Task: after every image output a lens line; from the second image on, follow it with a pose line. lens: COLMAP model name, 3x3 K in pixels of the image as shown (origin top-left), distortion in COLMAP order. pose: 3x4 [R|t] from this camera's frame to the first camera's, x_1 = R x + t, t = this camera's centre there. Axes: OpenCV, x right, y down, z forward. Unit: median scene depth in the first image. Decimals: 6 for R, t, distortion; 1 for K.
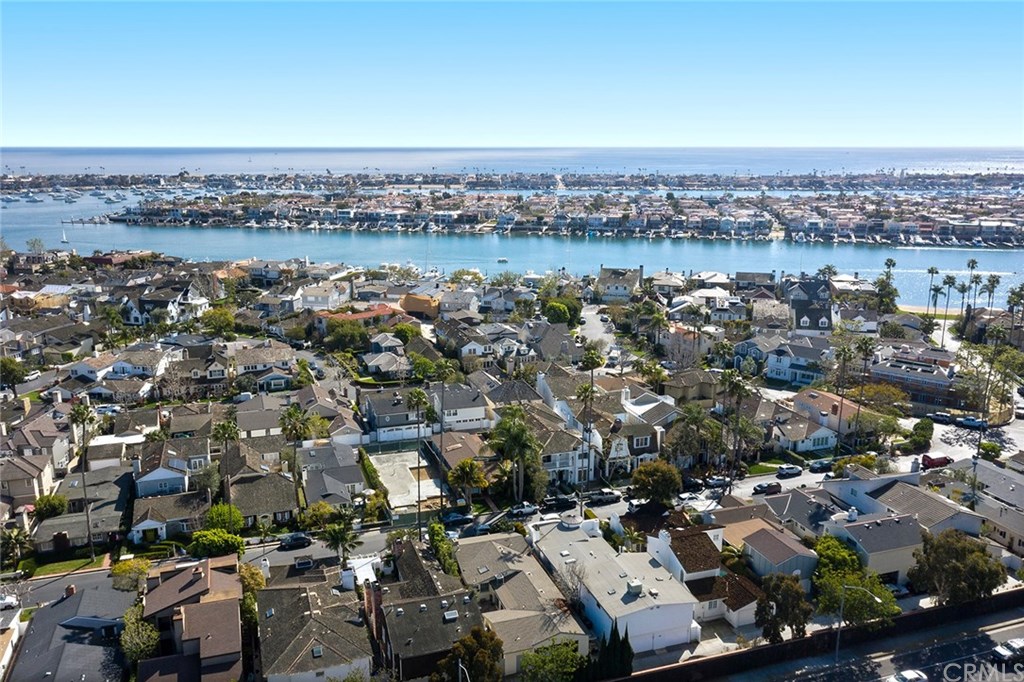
lens RADIAL K [[802.1, 0, 477.0], [0, 802.1, 341.0], [0, 0, 1]] dist [-0.008780, -0.003096]
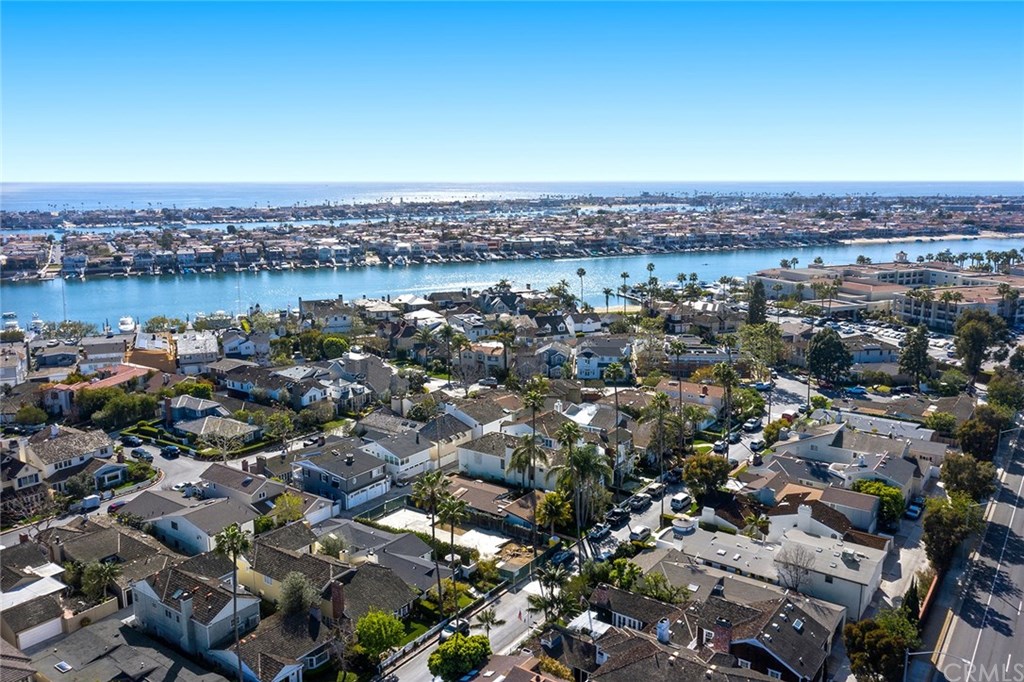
lens RADIAL K [[802.1, 0, 477.0], [0, 802.1, 341.0], [0, 0, 1]] dist [-0.008780, -0.003096]
pose [[0.815296, -0.116582, 0.567188, -0.236026], [0.139295, 0.990245, 0.003311, -0.018515], [-0.562041, 0.076307, 0.823582, 0.098607]]
